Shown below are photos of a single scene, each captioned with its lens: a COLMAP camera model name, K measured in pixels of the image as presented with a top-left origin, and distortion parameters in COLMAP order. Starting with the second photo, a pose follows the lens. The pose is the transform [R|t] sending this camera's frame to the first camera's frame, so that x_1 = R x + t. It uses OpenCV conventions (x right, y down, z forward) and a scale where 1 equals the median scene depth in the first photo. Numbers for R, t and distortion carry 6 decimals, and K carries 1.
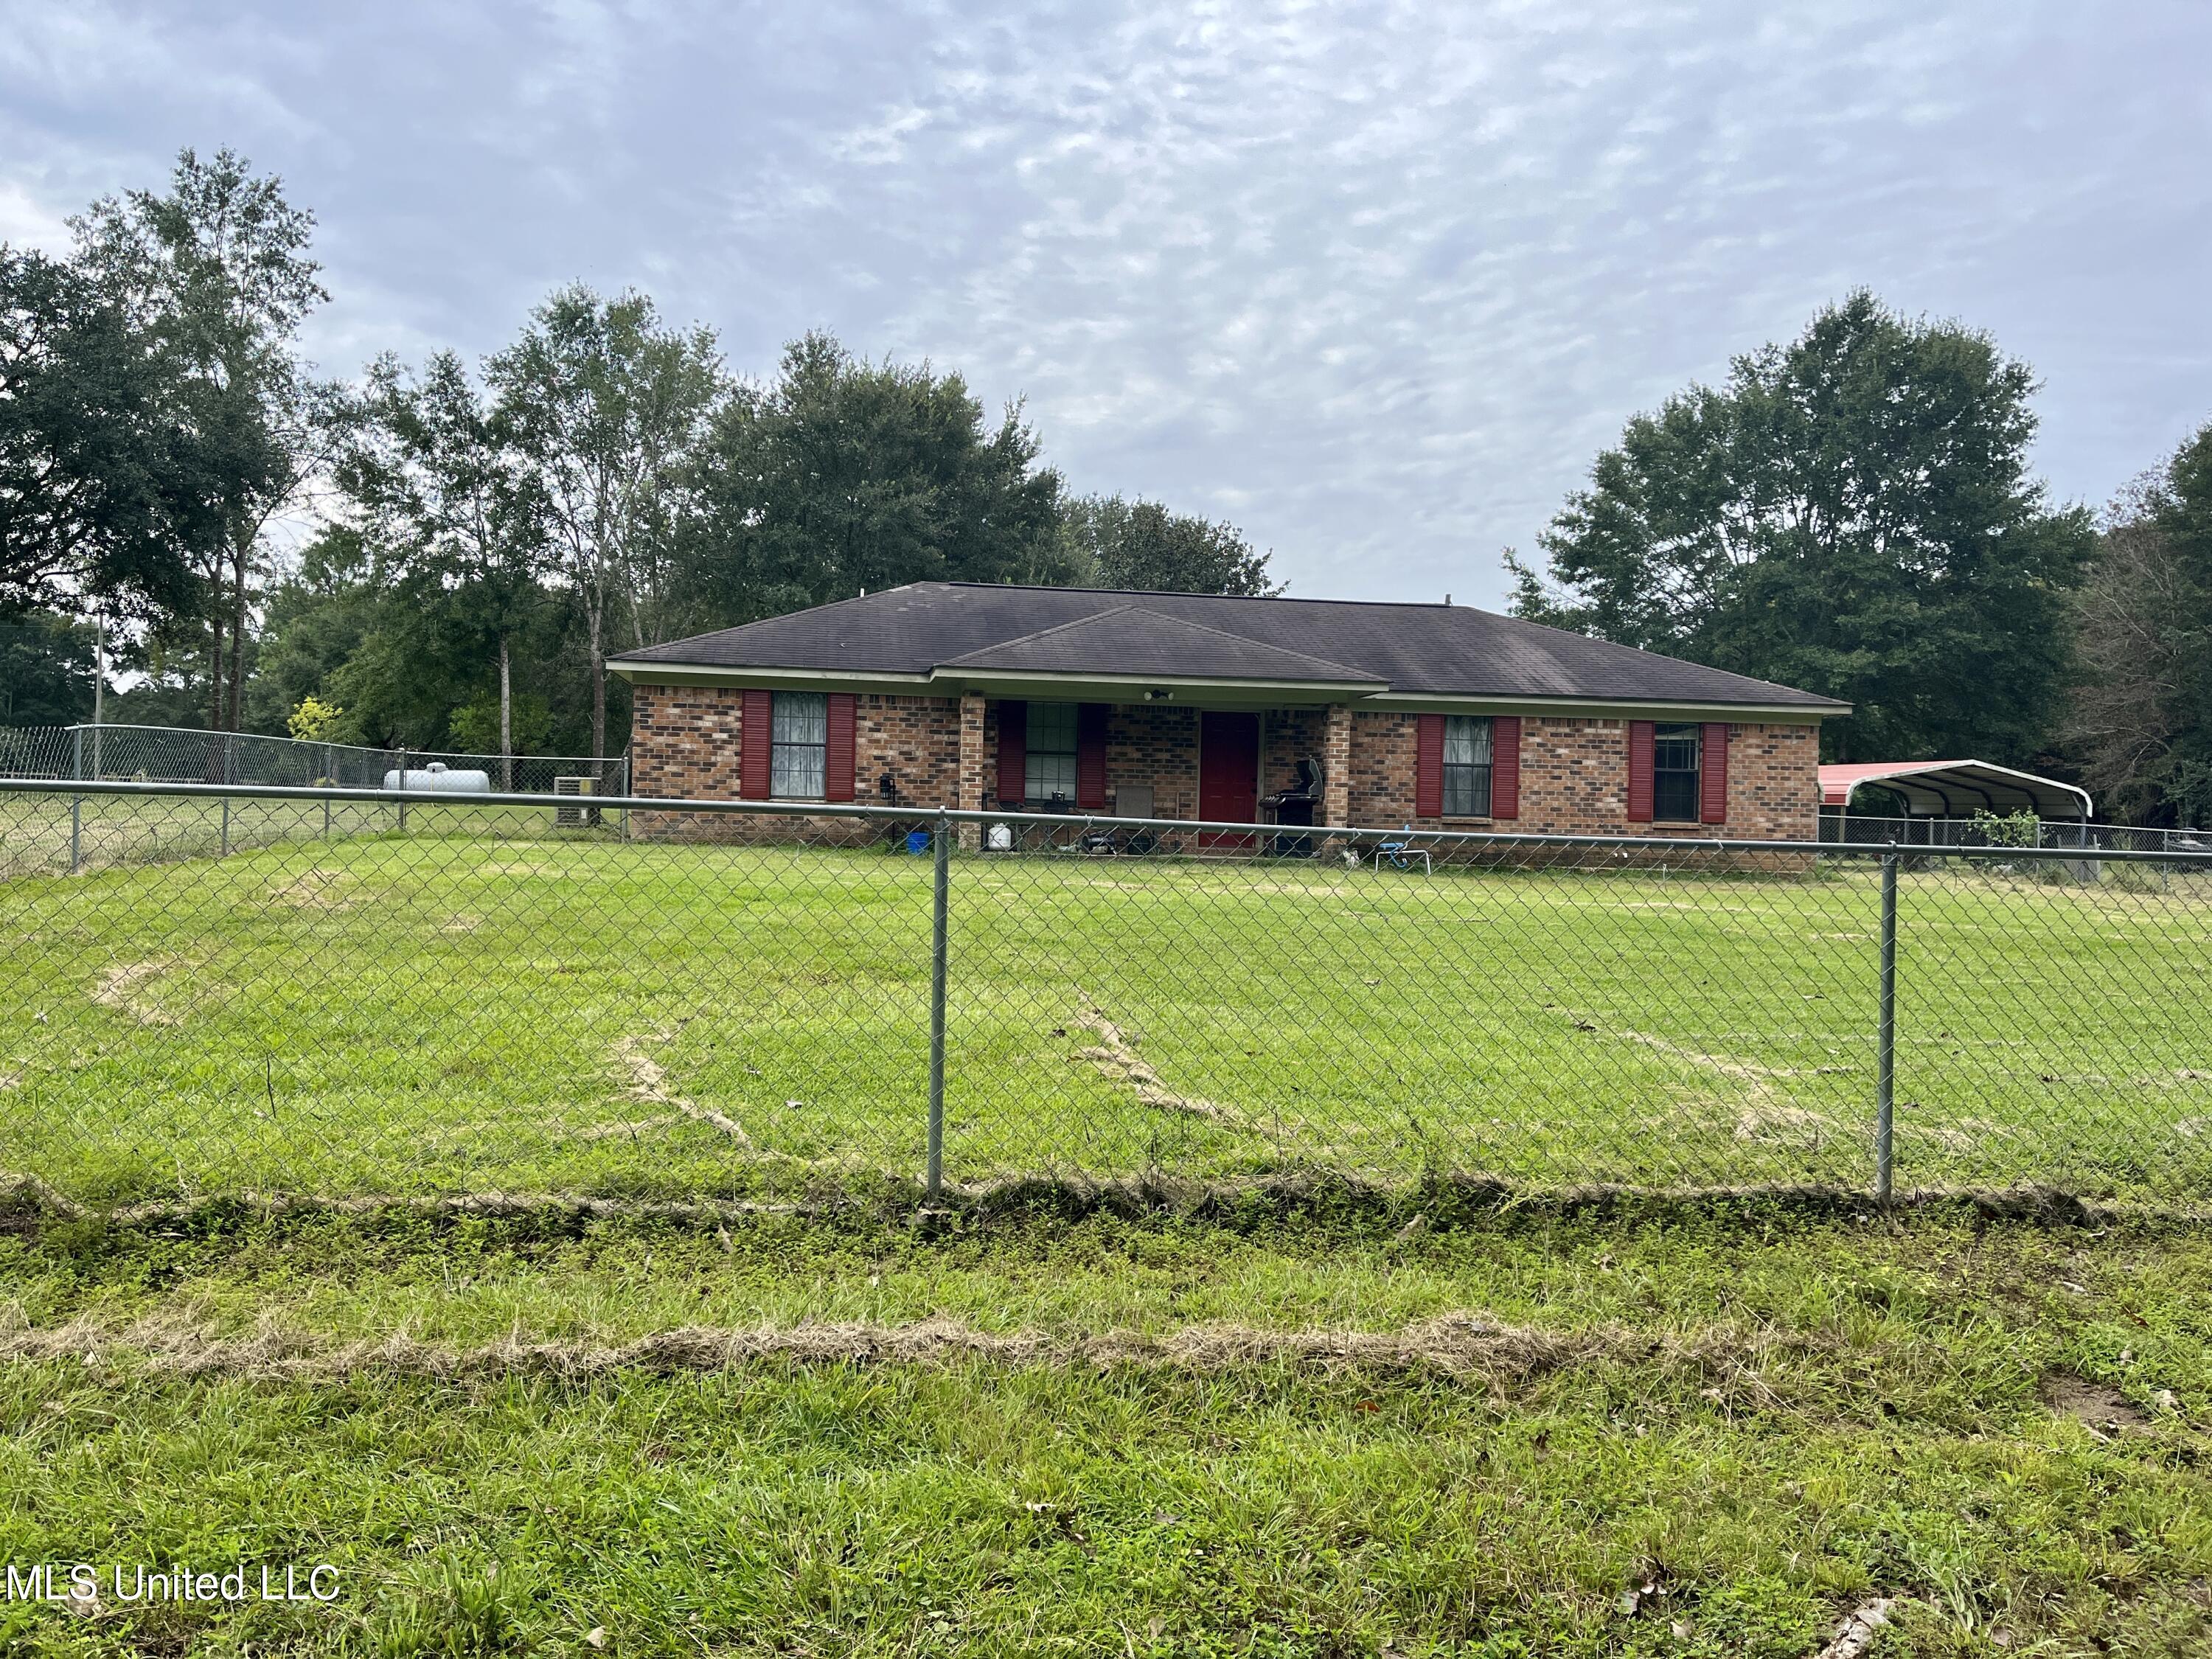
lens RADIAL K [[1679.5, 0, 1090.5], [0, 1679.5, 802.5], [0, 0, 1]] dist [0.024267, -0.007818]
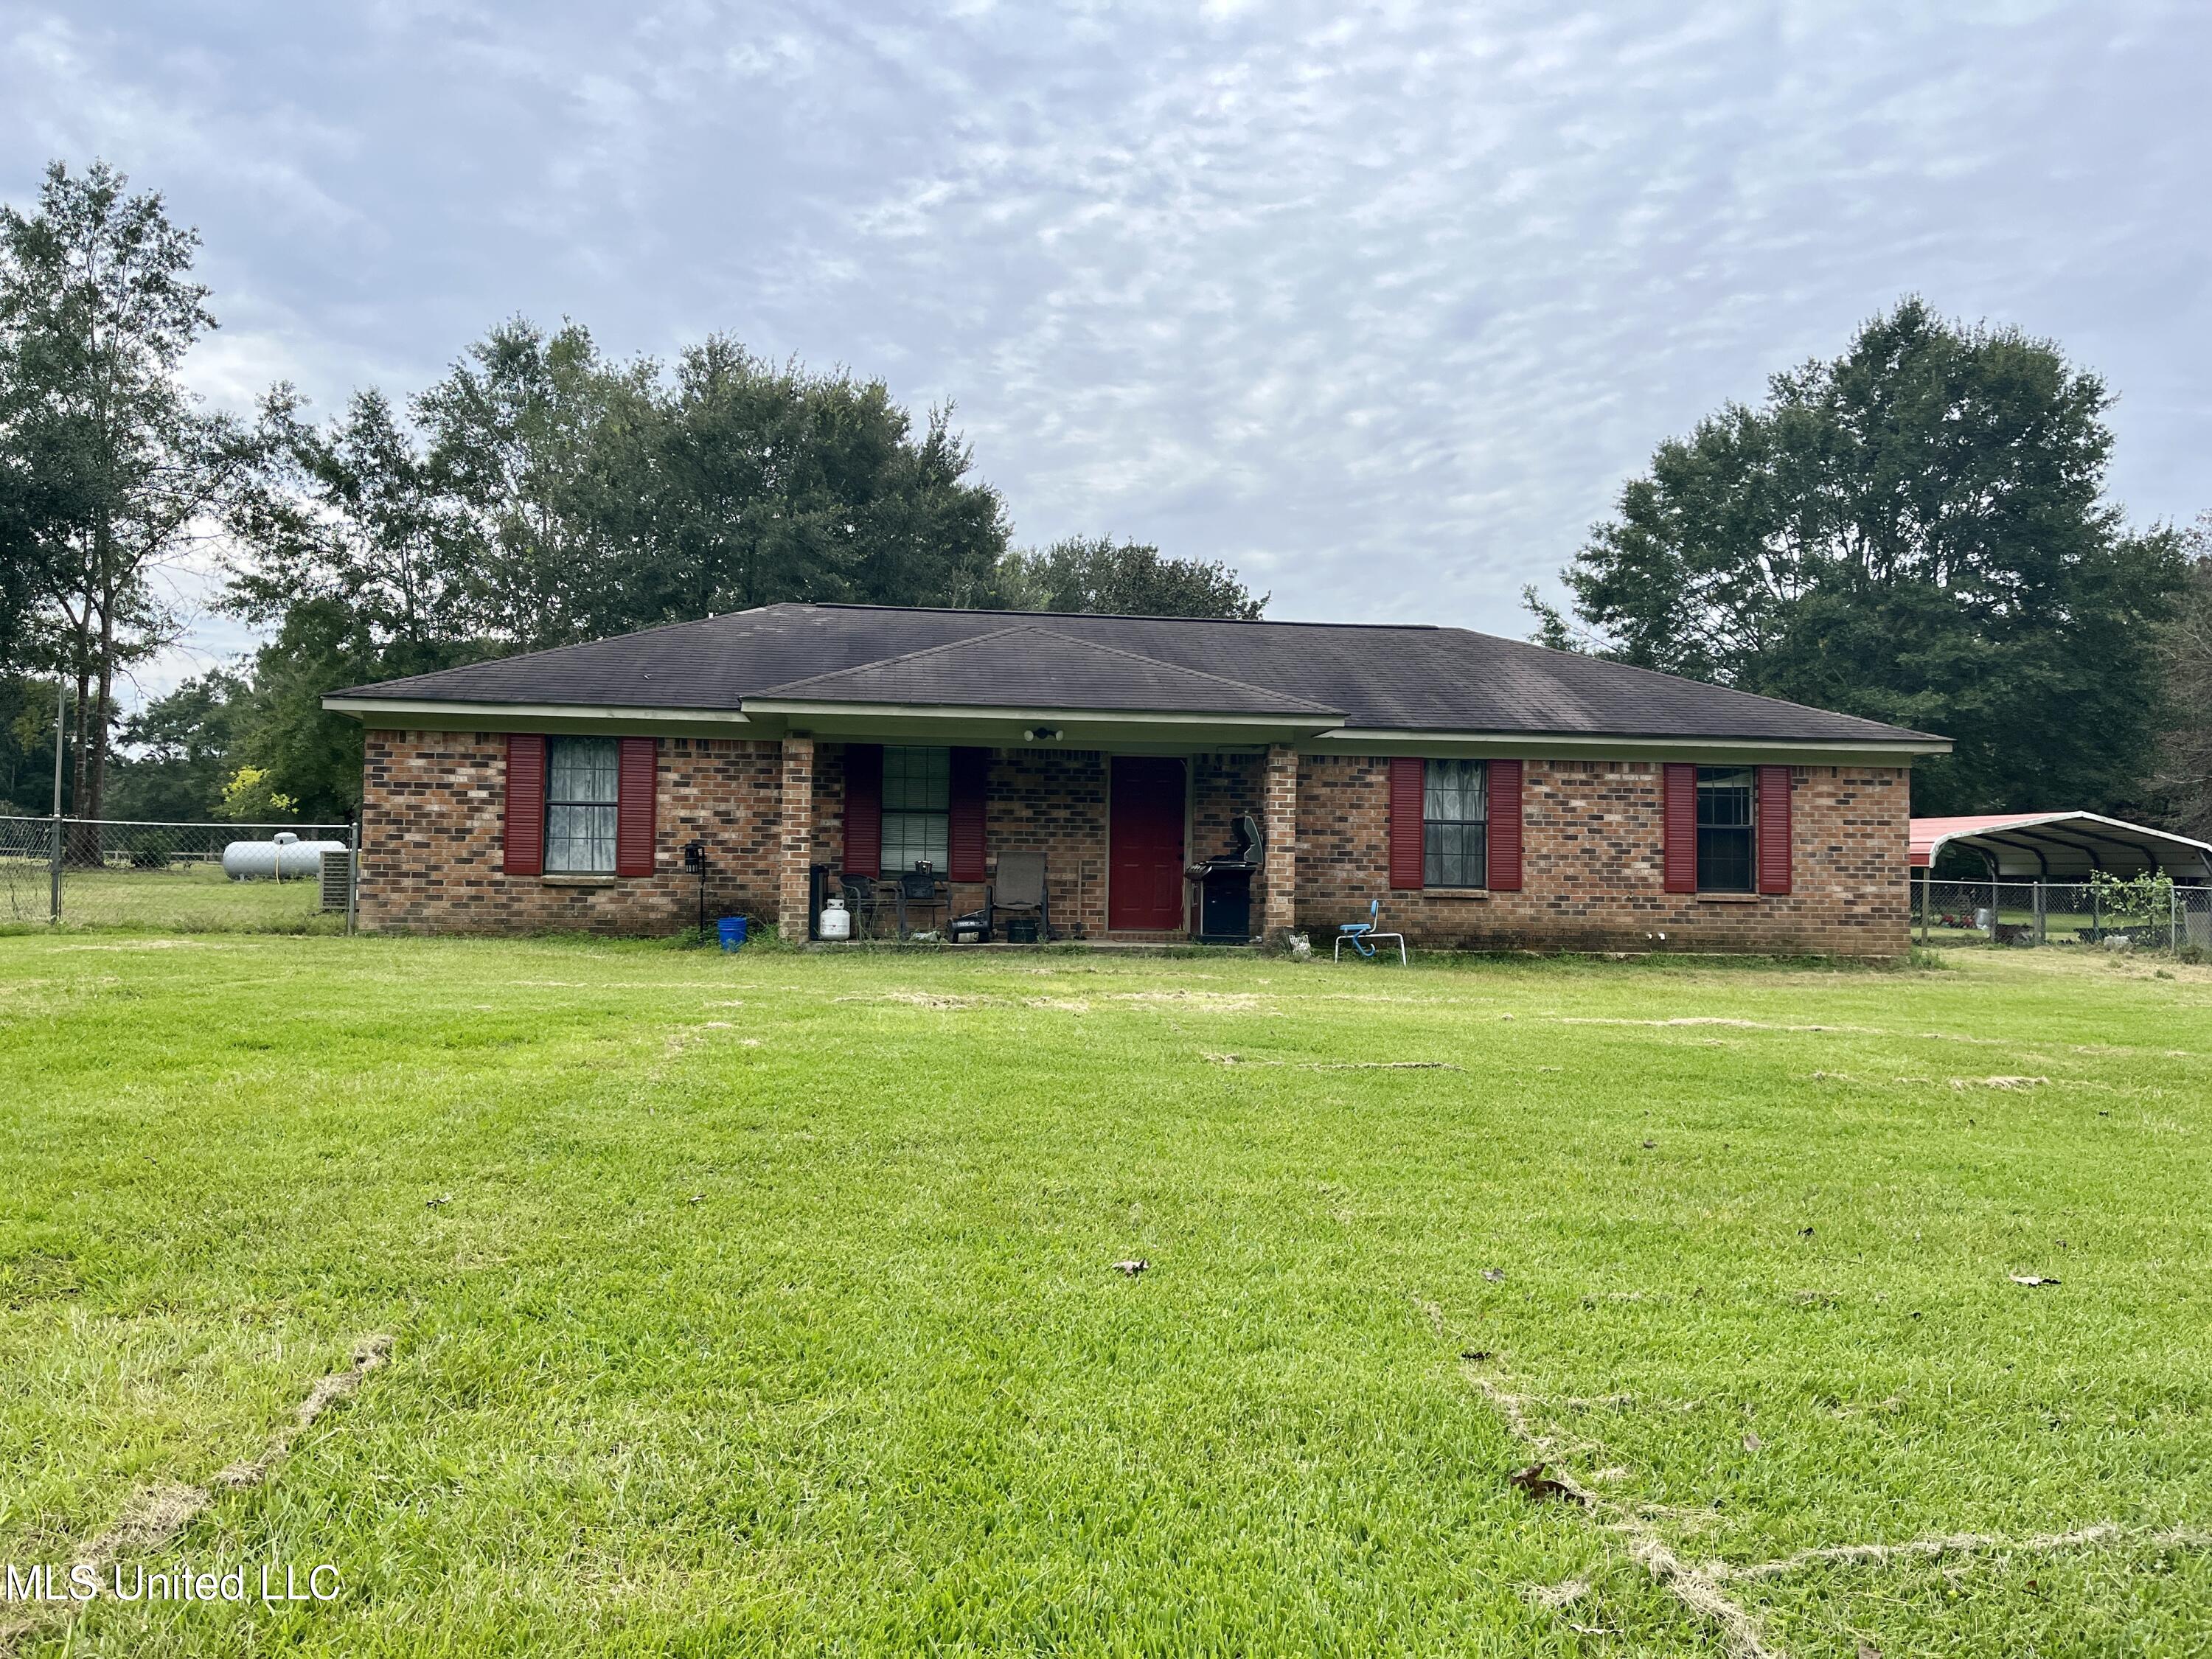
lens RADIAL K [[1670.3, 0, 1084.5], [0, 1670.3, 763.9], [0, 0, 1]] dist [0.047647, -0.054173]
pose [[0.999622, -0.010849, -0.025275, 0.031521], [0.009288, 0.998090, -0.061076, -0.001607], [0.025889, 0.060818, 0.997813, 0.098816]]
